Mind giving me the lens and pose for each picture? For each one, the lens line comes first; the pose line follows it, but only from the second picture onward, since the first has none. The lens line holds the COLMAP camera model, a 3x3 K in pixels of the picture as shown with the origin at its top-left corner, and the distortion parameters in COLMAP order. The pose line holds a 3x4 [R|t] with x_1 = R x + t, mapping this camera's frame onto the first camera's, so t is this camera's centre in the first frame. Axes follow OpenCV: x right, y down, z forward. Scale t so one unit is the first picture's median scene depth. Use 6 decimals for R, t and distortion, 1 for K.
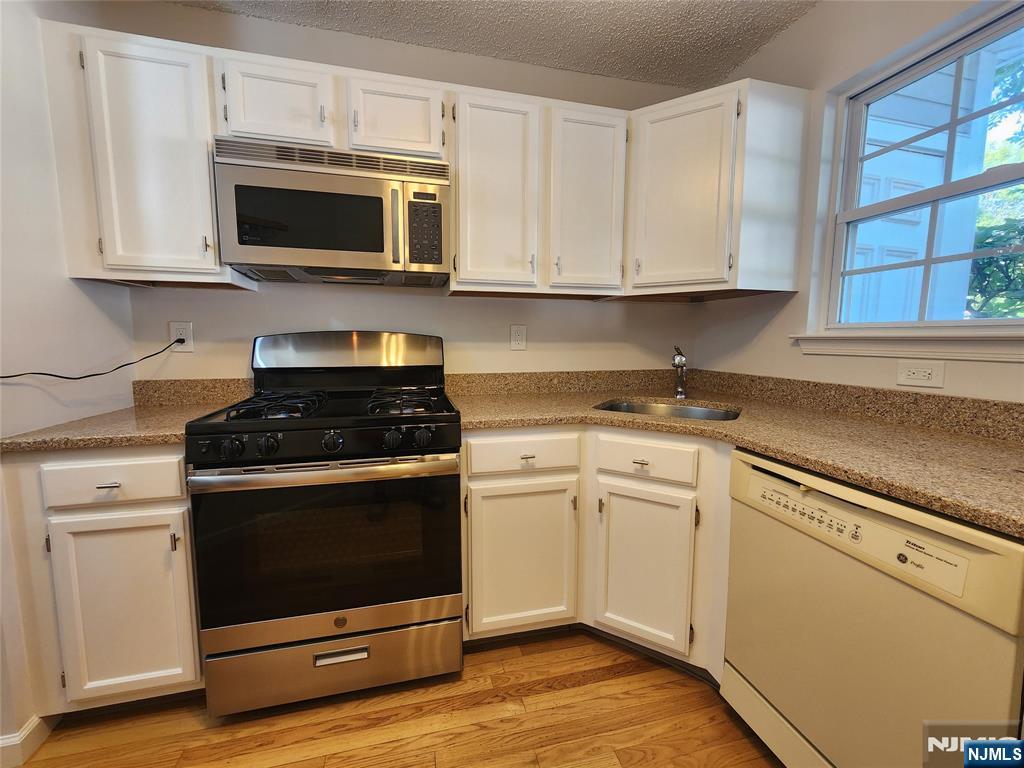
lens RADIAL K [[418.7, 0, 511.3], [0, 418.7, 384.4], [0, 0, 1]] dist [-0.003575, 0.000026]
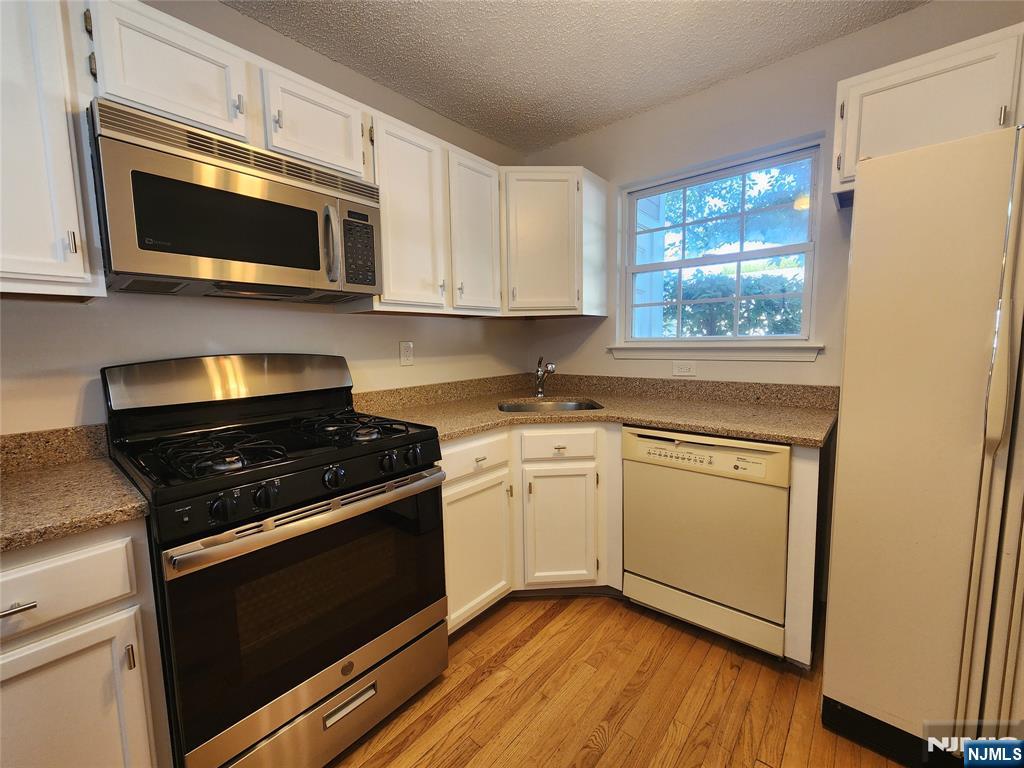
lens RADIAL K [[418.7, 0, 512.1], [0, 418.7, 383.3], [0, 0, 1]] dist [-0.003575, 0.000026]
pose [[0.814074, -0.076631, 0.575684, -0.525259], [0.082863, 0.996441, 0.015464, -0.045008], [-0.574820, 0.035114, 0.817526, 0.001938]]
